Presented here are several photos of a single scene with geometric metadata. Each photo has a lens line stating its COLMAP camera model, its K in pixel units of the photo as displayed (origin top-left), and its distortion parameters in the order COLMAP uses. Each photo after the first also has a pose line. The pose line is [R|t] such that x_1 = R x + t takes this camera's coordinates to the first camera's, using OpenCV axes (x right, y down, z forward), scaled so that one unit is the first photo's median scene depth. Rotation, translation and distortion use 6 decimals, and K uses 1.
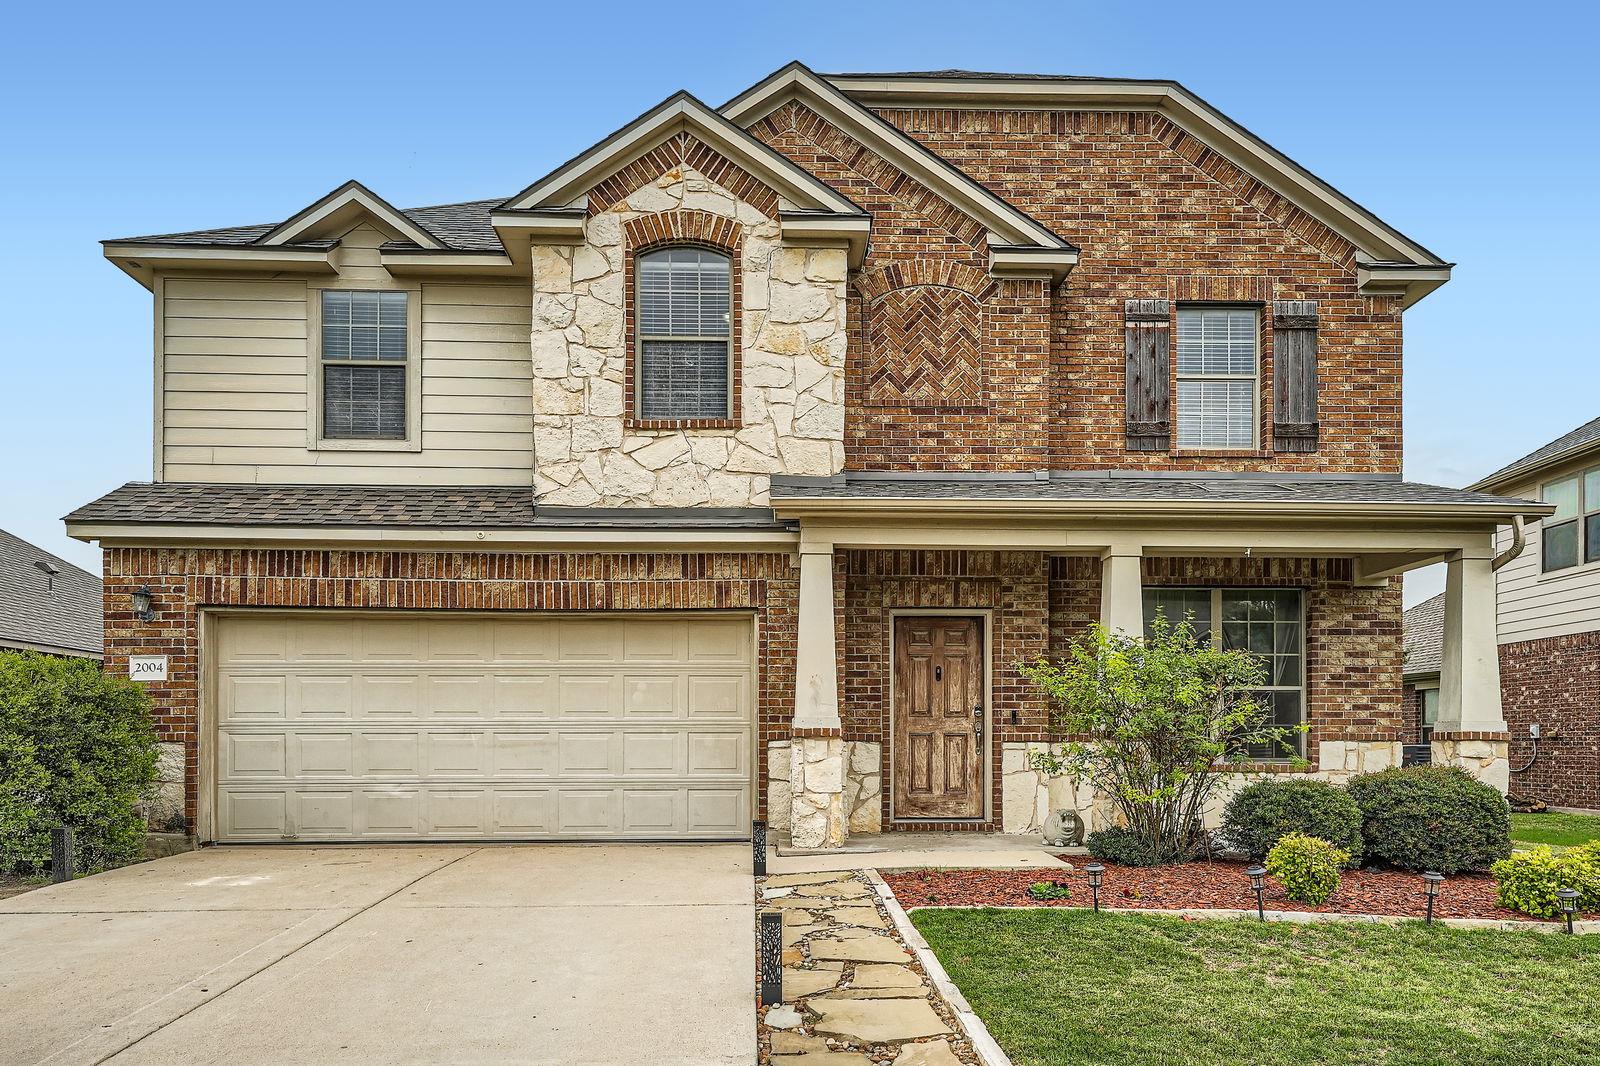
lens RADIAL K [[1114.9, 0, 801.4], [0, 1114.9, 577.6], [0, 0, 1]] dist [0.016968, -0.003112]
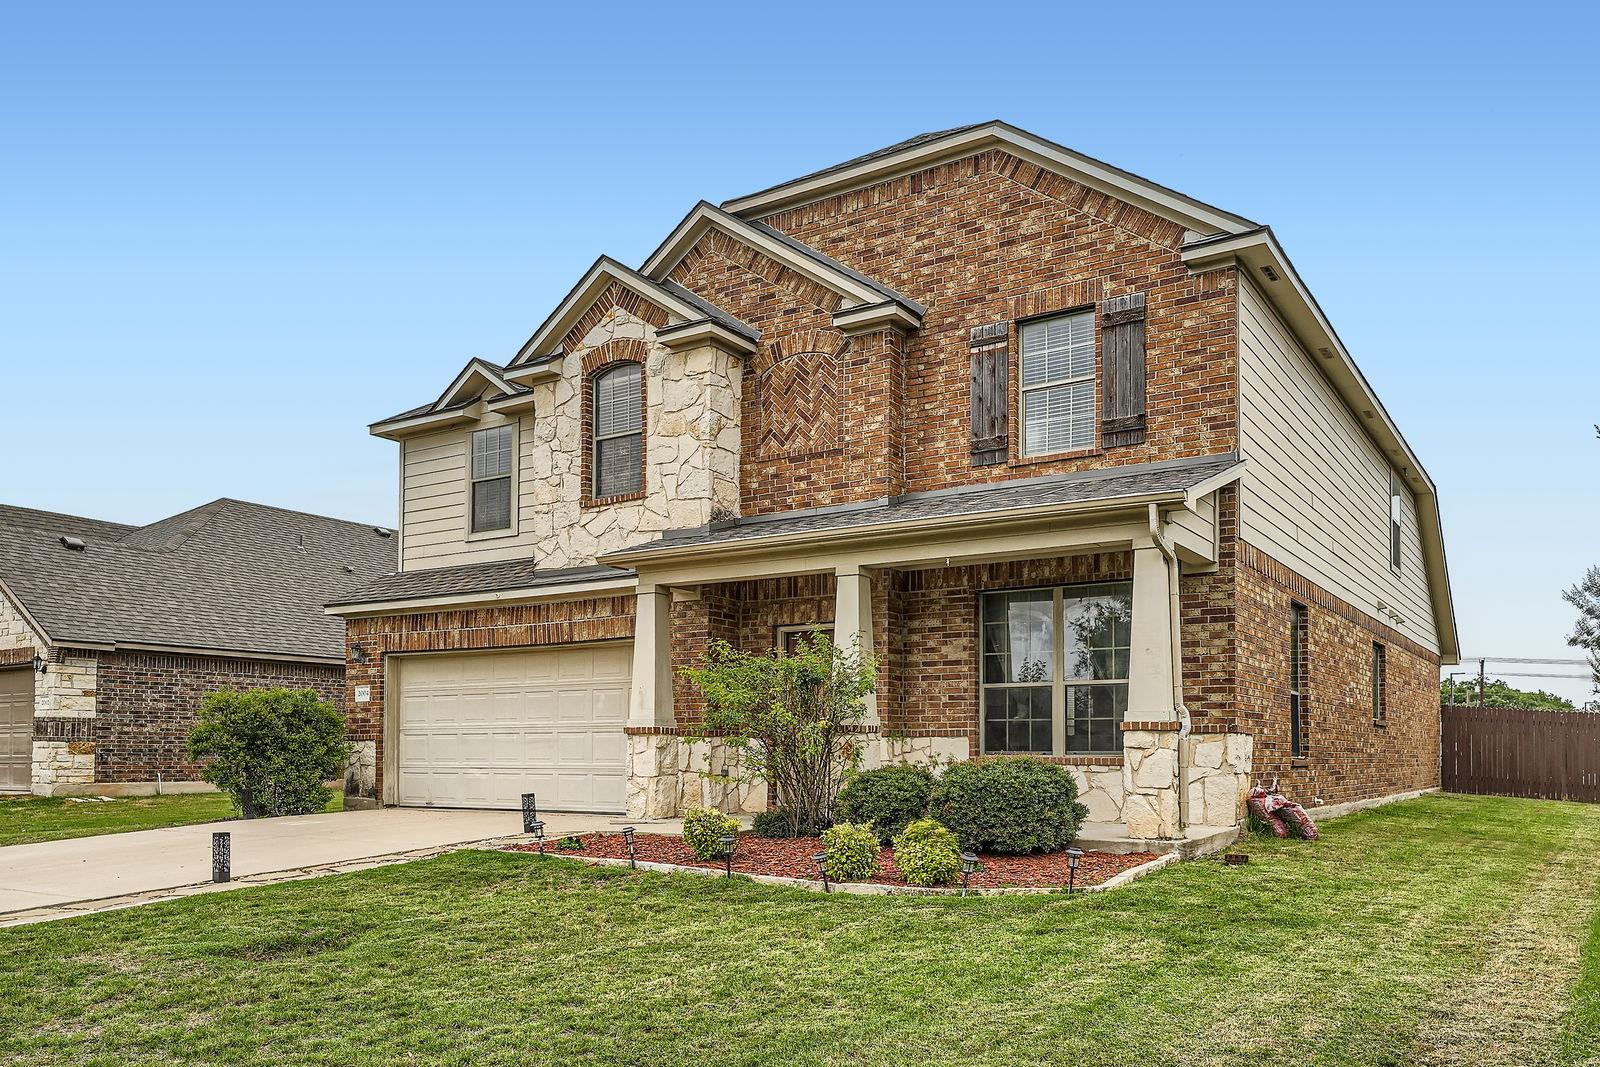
lens RADIAL K [[1114.9, 0, 800.7], [0, 1114.9, 531.7], [0, 0, 1]] dist [0.016968, -0.003112]
pose [[0.836436, -0.105802, -0.537756, 0.746142], [0.083244, 0.994331, -0.066154, 0.007363], [0.541707, 0.010568, 0.840501, -0.004083]]
